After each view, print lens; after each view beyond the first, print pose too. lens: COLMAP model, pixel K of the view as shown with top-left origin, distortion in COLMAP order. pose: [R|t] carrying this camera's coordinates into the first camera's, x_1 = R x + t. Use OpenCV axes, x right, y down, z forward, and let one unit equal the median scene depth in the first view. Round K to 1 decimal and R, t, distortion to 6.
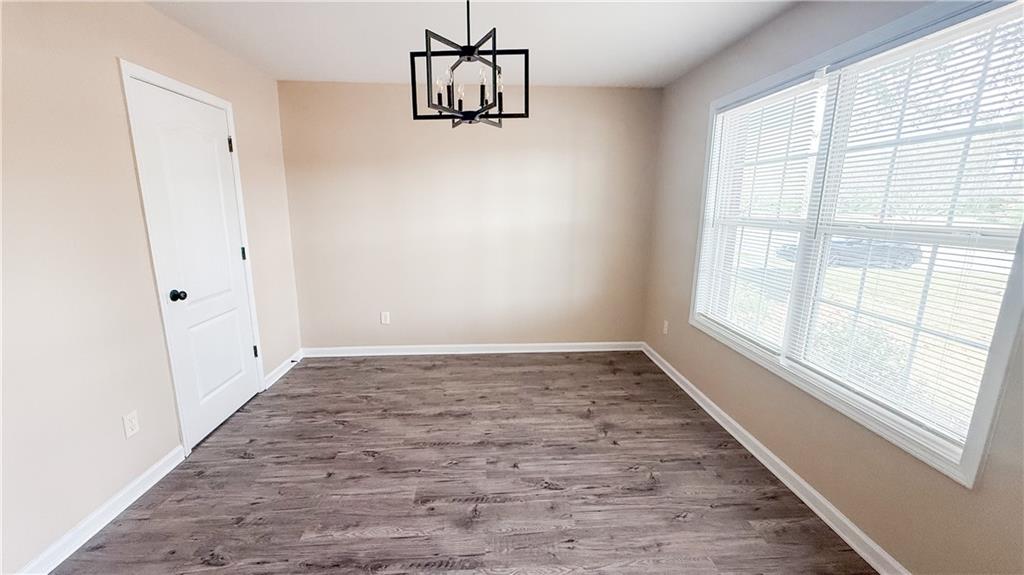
lens RADIAL K [[407.8, 0, 510.3], [0, 407.8, 288.2], [0, 0, 1]] dist [-0.001317, 0.000216]
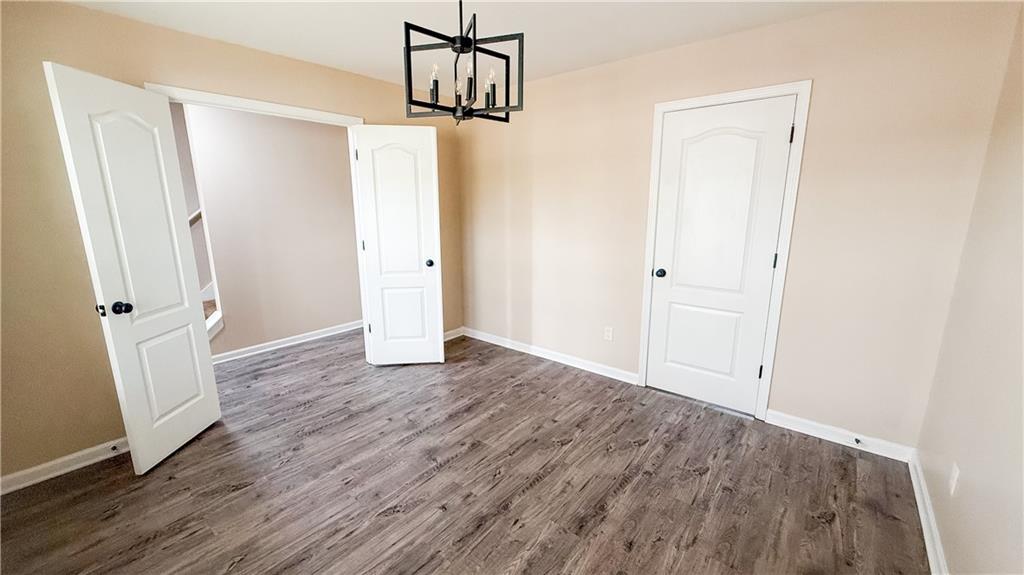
lens RADIAL K [[407.8, 0, 511.2], [0, 407.8, 288.8], [0, 0, 1]] dist [-0.001317, 0.000216]
pose [[-0.683861, 0.154916, -0.712976, 0.461010], [-0.144140, 0.929254, 0.340163, -0.314205], [0.715232, 0.335393, -0.613151, 1.481308]]
